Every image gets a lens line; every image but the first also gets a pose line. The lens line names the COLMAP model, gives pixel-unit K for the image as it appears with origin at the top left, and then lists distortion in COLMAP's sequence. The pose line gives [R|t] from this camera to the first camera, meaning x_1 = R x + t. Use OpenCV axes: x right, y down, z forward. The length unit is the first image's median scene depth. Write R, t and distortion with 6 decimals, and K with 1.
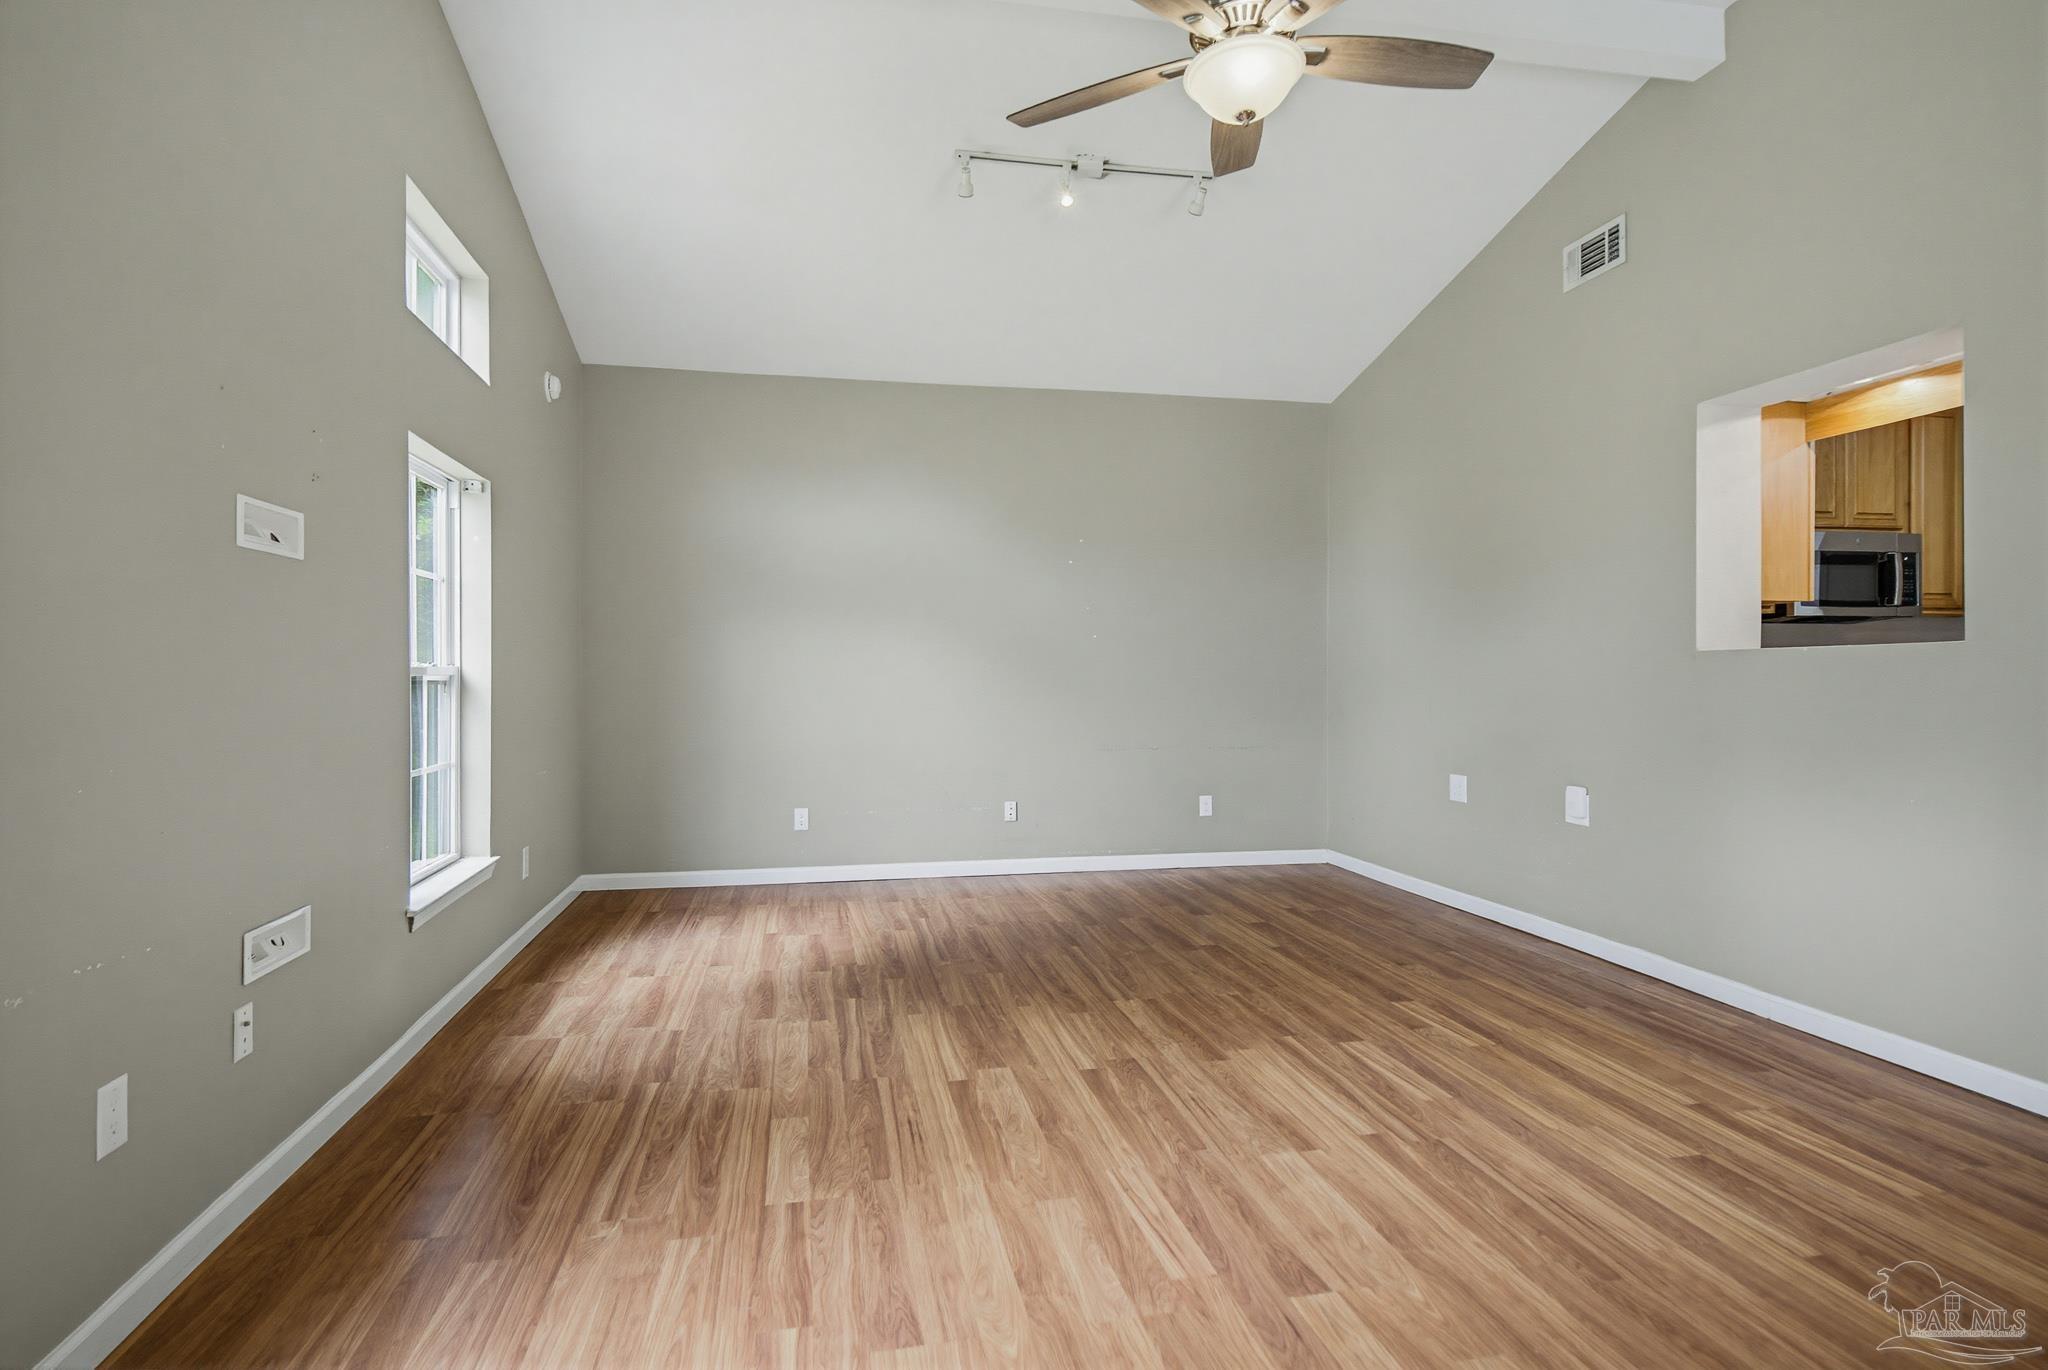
lens RADIAL K [[1053.6, 0, 1028.2], [0, 1053.6, 701.4], [0, 0, 1]] dist [0.020909, -0.018329]
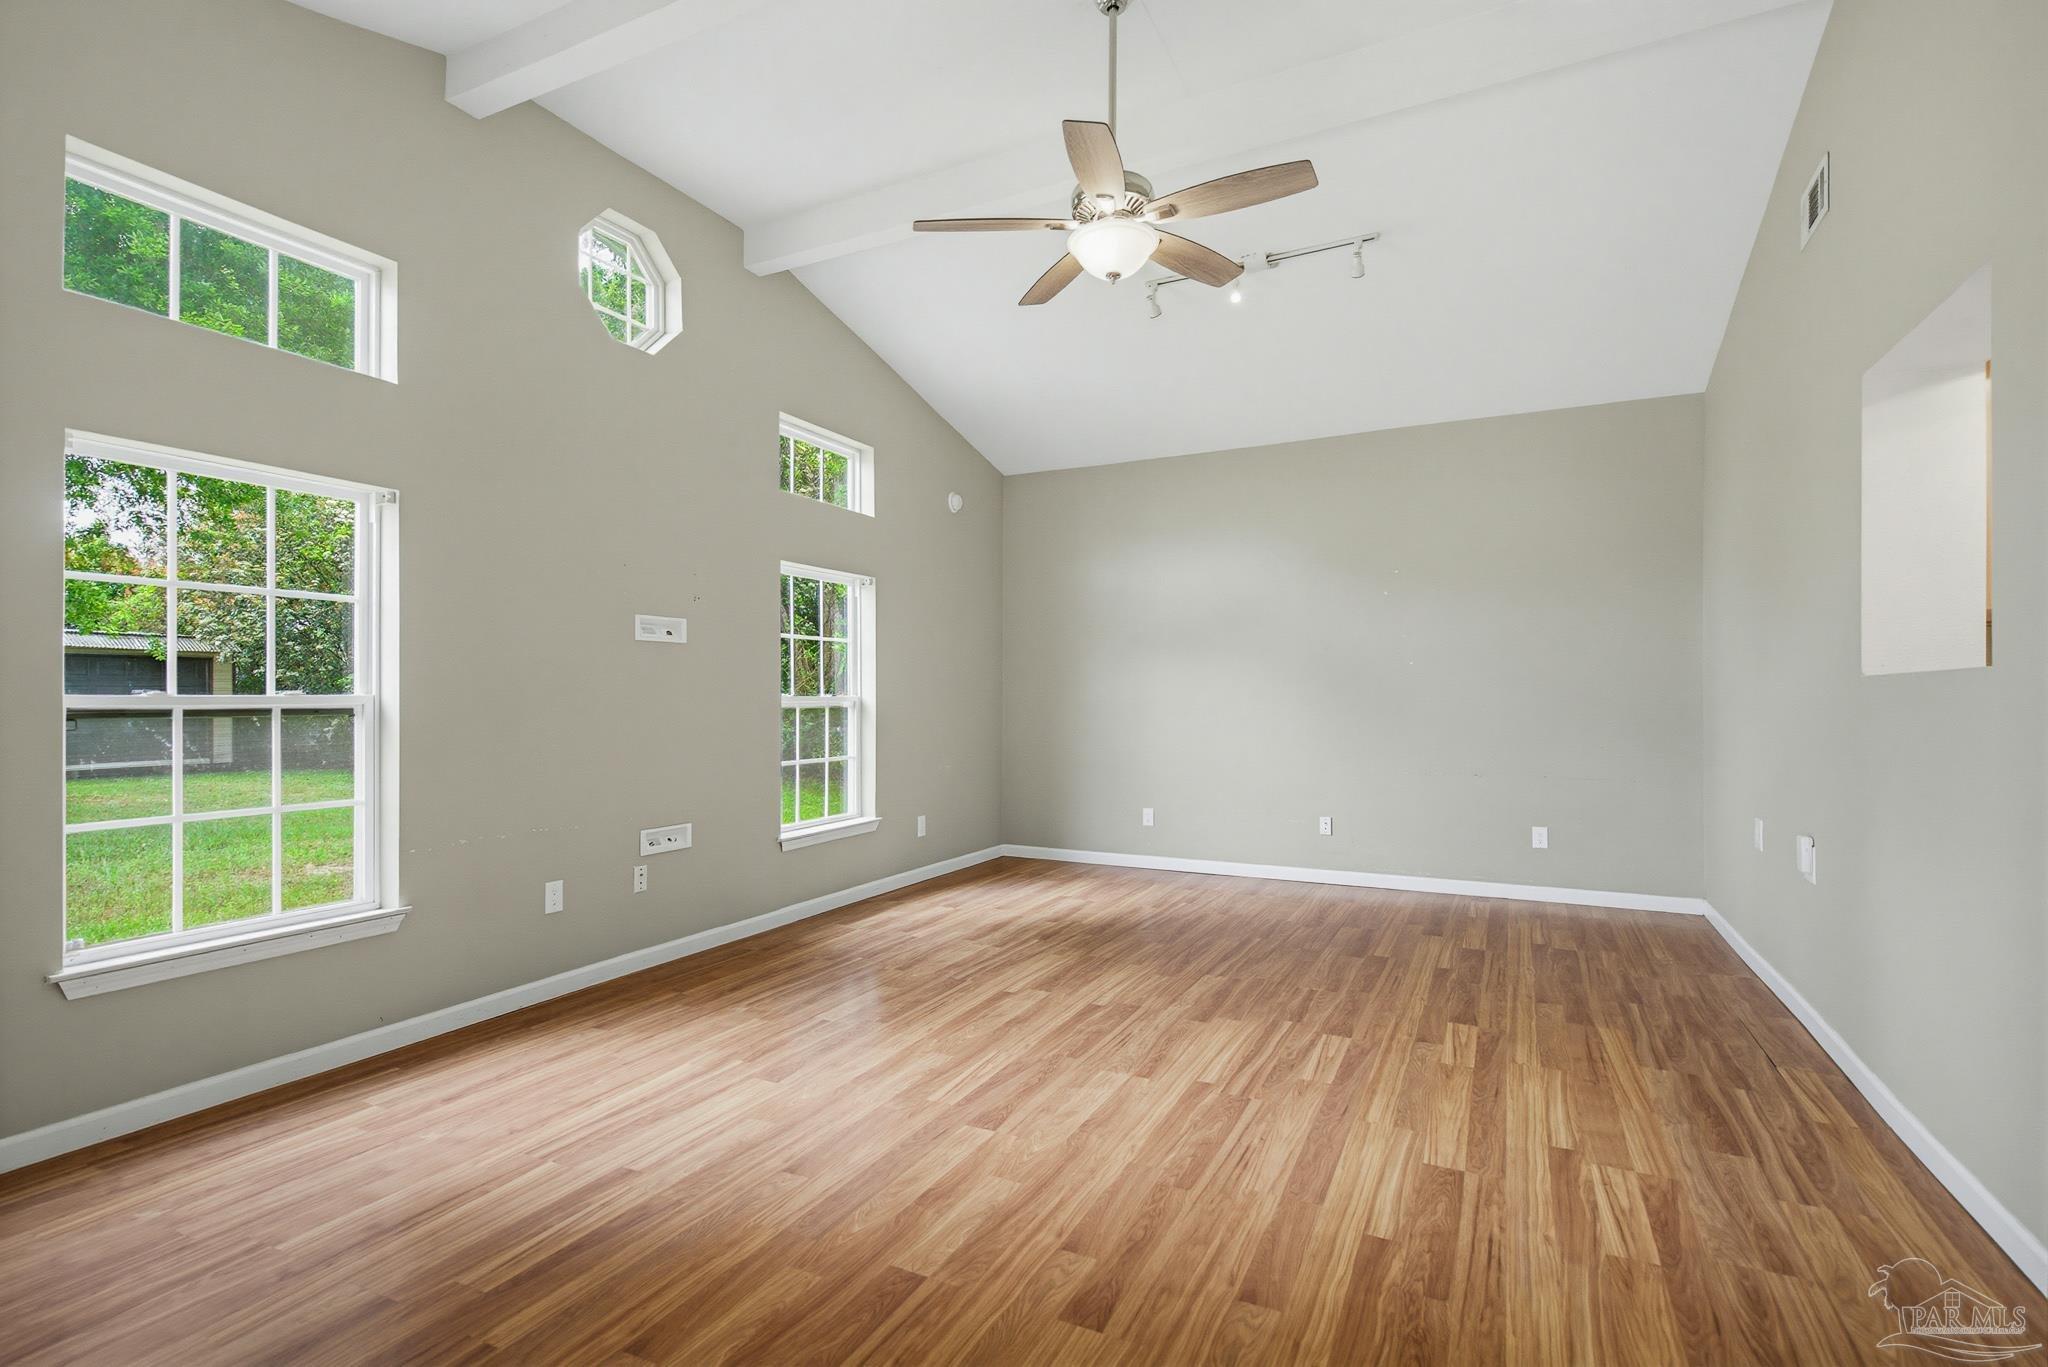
lens RADIAL K [[987.1, 0, 1023.8], [0, 987.1, 691.4], [0, 0, 1]] dist [-0.000330, -0.000104]
pose [[0.787948, -0.000399, -0.615741, 0.747150], [-0.016625, 0.999621, -0.021922, -0.020572], [0.615517, 0.027510, 0.787644, -0.055455]]
